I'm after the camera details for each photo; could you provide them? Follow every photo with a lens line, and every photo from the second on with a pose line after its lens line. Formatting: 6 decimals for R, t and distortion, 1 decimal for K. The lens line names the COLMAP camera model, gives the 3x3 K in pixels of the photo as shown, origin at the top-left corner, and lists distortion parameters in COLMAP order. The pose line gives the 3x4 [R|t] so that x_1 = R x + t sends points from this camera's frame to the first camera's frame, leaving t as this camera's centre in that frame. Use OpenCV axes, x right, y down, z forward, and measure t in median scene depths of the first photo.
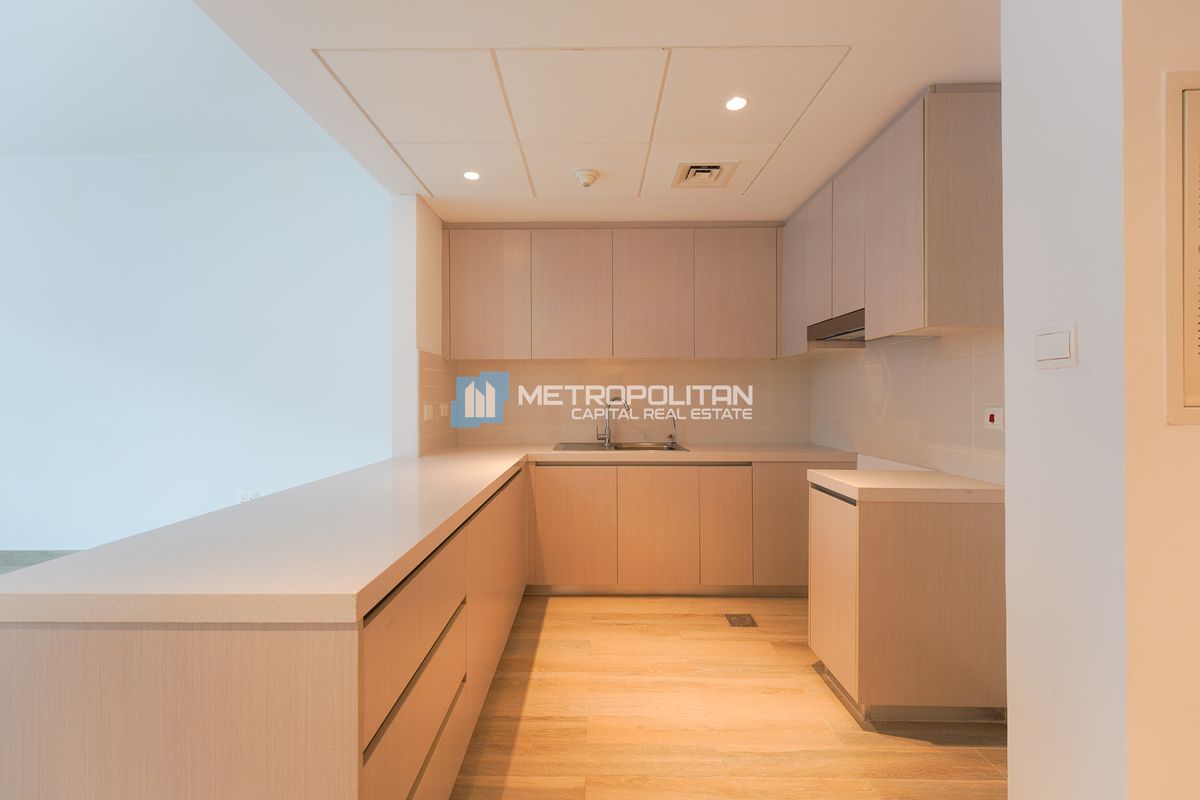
lens RADIAL K [[487.2, 0, 599.8], [0, 487.2, 392.6], [0, 0, 1]] dist [0.017054, -0.003581]
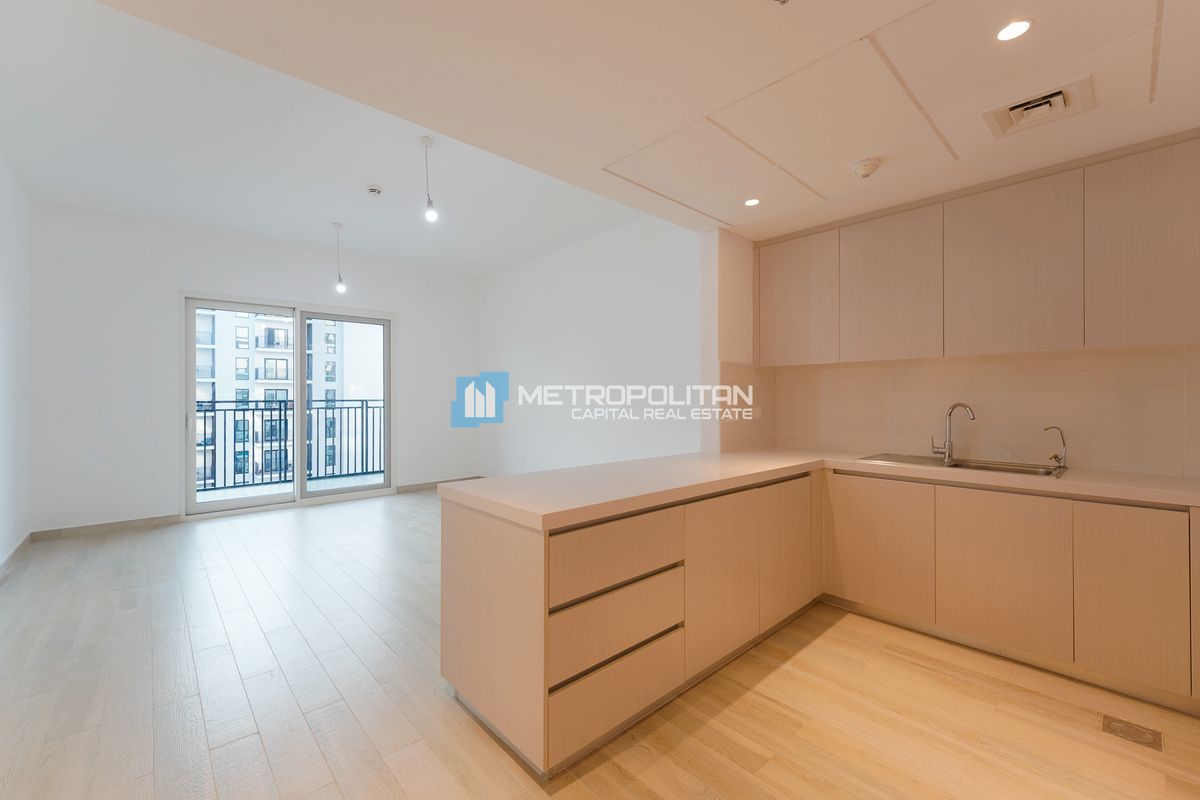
lens RADIAL K [[487.2, 0, 594.7], [0, 487.2, 395.3], [0, 0, 1]] dist [0.017054, -0.003581]
pose [[0.689836, -0.001769, -0.723964, 0.285819], [0.000716, 0.999998, -0.001761, -0.004397], [0.723966, 0.000697, 0.689836, -0.021609]]
